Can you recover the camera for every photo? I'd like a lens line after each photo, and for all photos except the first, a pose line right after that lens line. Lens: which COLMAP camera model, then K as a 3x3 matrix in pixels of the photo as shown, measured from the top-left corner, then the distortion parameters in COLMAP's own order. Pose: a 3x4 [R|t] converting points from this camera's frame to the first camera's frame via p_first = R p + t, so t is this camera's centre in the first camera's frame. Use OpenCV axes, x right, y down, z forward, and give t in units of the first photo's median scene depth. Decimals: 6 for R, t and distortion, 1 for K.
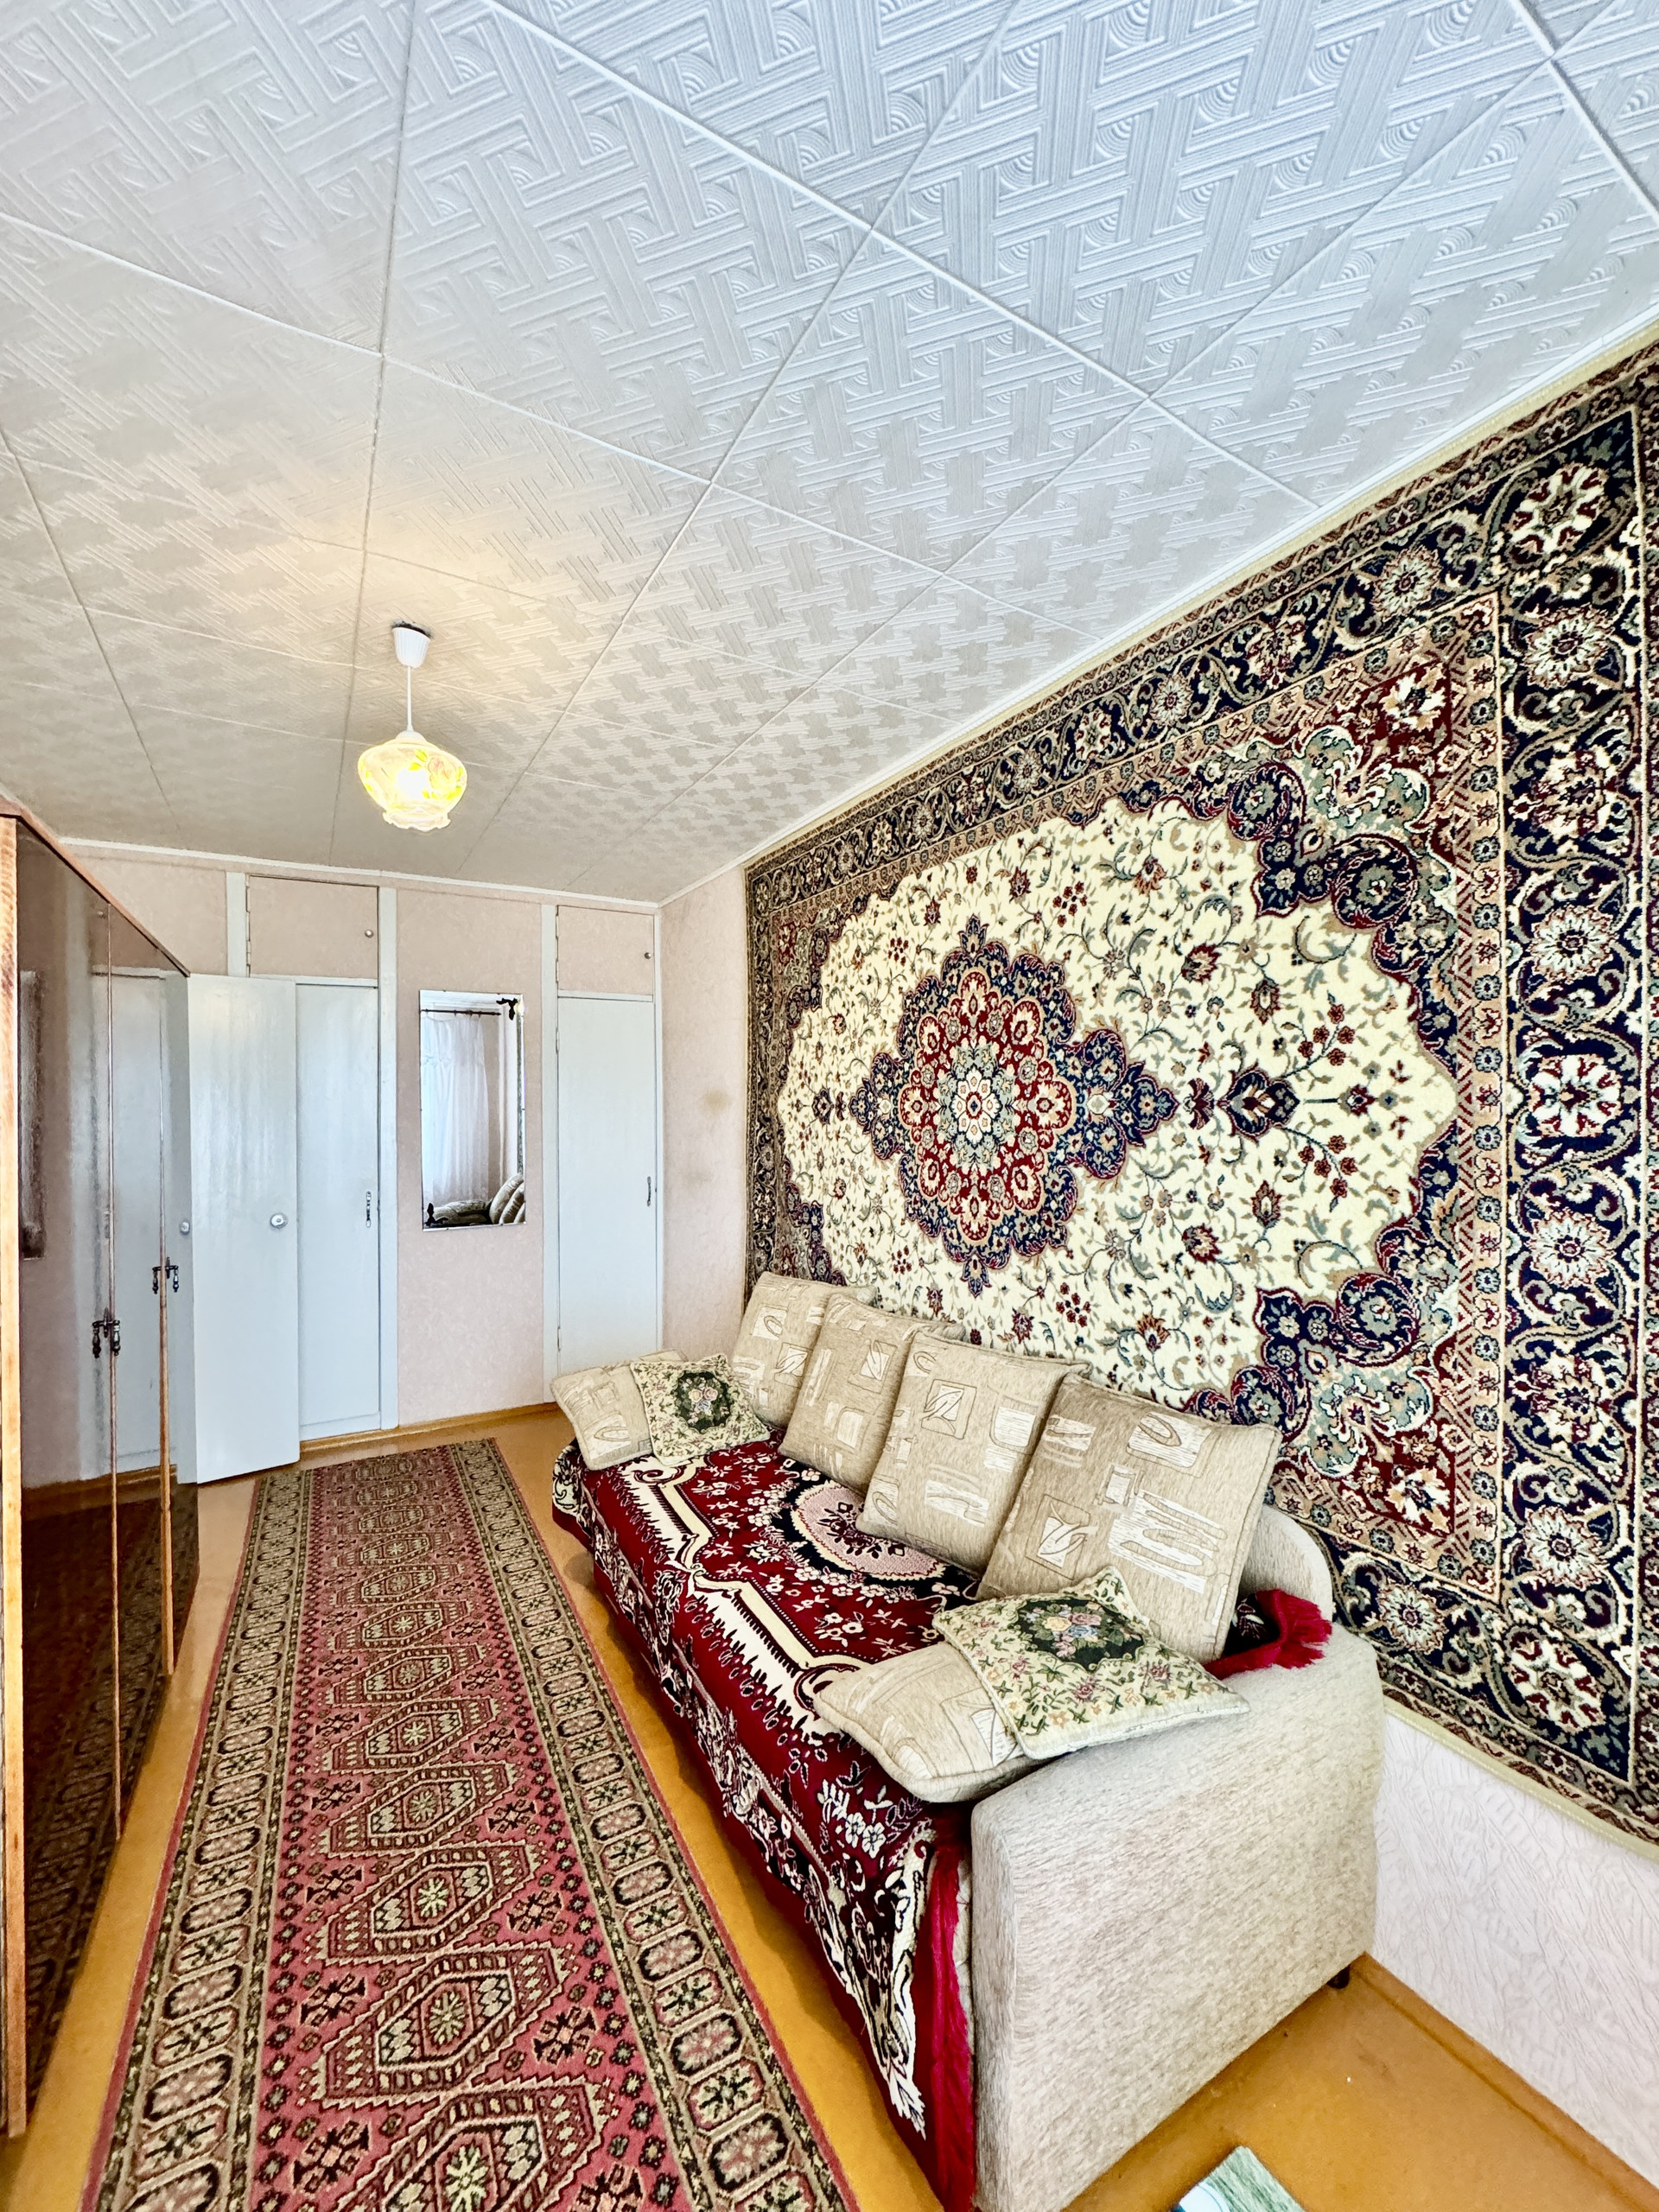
lens RADIAL K [[882.7, 0, 834.5], [0, 882.7, 1103.3], [0, 0, 1]] dist [-0.002124, -0.000082]
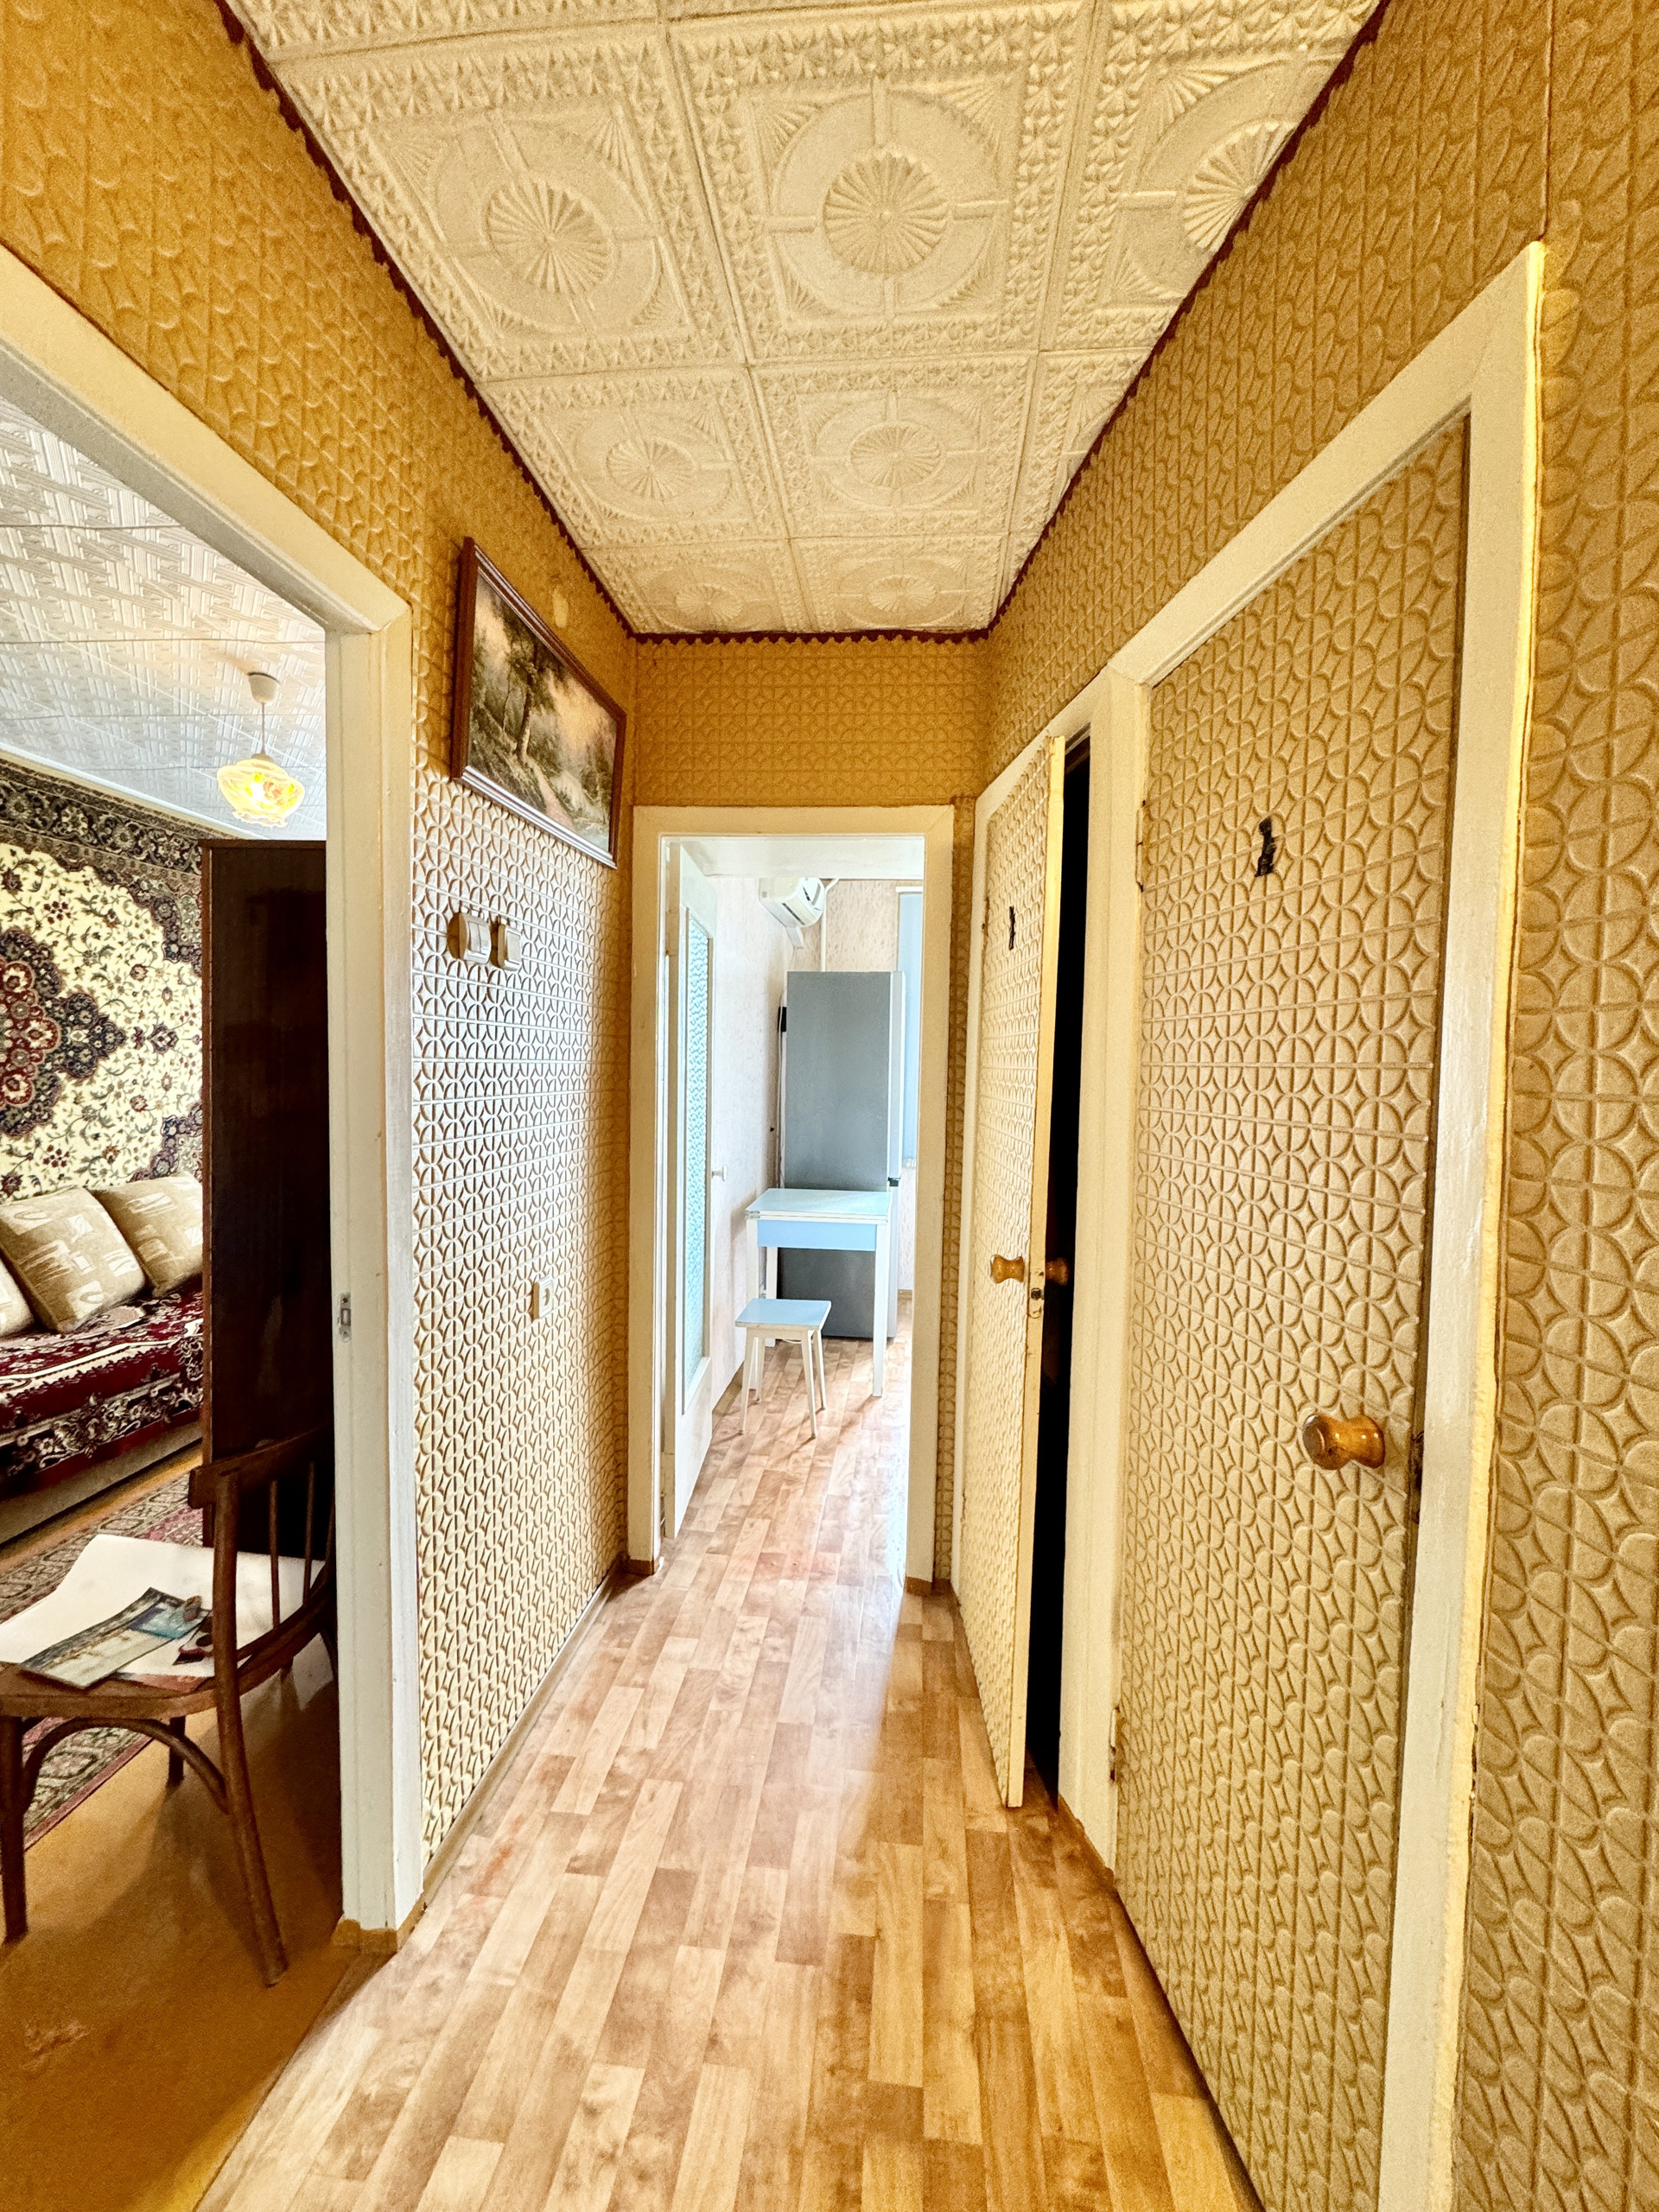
lens RADIAL K [[882.7, 0, 834.5], [0, 882.7, 1103.3], [0, 0, 1]] dist [-0.002124, -0.000082]
pose [[-0.817181, -0.037708, 0.575146, -2.037137], [-0.021580, 0.999160, 0.034847, 0.043726], [-0.575977, 0.016065, -0.817308, 1.646433]]
